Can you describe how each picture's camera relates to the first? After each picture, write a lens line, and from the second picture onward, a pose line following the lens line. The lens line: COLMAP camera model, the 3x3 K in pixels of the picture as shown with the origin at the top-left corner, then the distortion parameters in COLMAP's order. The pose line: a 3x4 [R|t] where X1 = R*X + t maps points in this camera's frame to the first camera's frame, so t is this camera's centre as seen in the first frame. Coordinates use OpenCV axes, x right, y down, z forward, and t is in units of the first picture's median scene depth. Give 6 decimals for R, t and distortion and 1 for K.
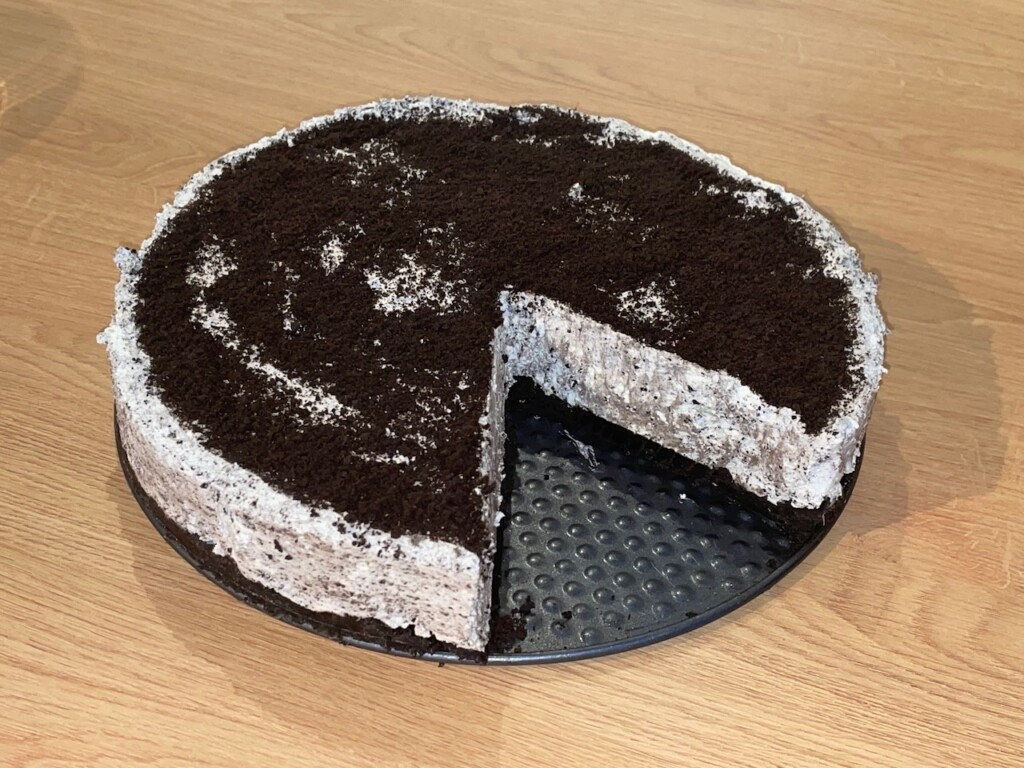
lens RADIAL K [[1481.1, 0, 512.0], [0, 1481.1, 384.0], [0, 0, 1]] dist [0.139276, -0.084665]
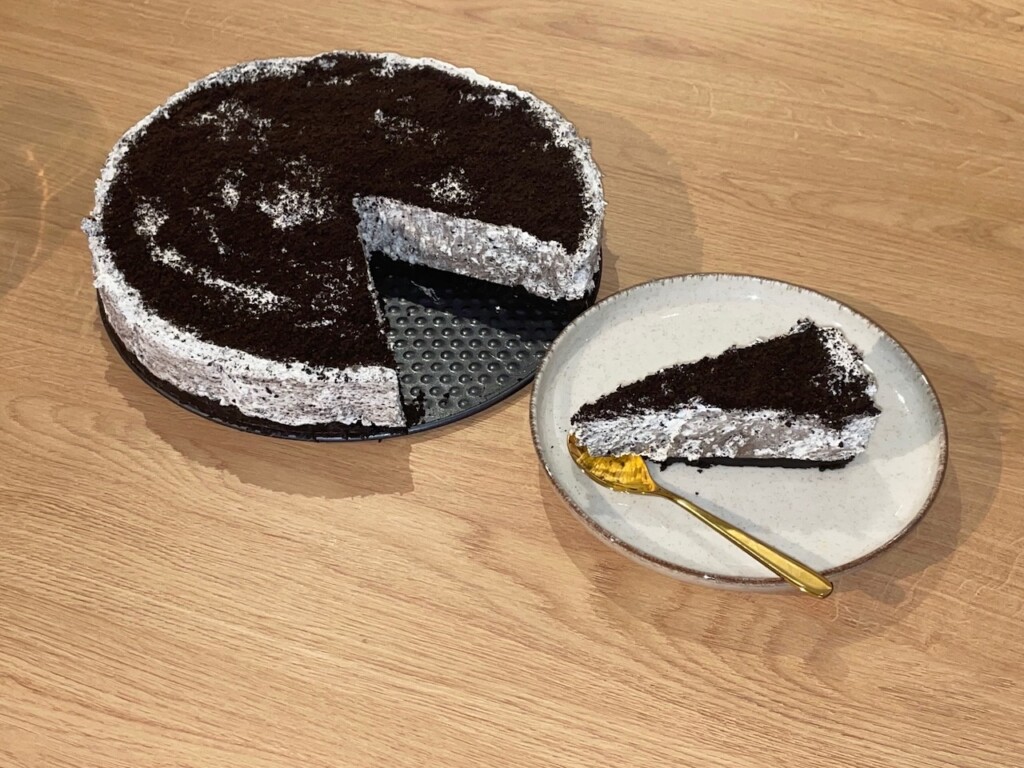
lens RADIAL K [[1481.1, 0, 512.0], [0, 1481.1, 384.0], [0, 0, 1]] dist [0.139276, -0.084665]
pose [[0.963785, -0.215707, 0.156805, -0.130817], [0.194489, 0.970844, 0.140128, -0.061552], [-0.182460, -0.104556, 0.977638, -0.526838]]
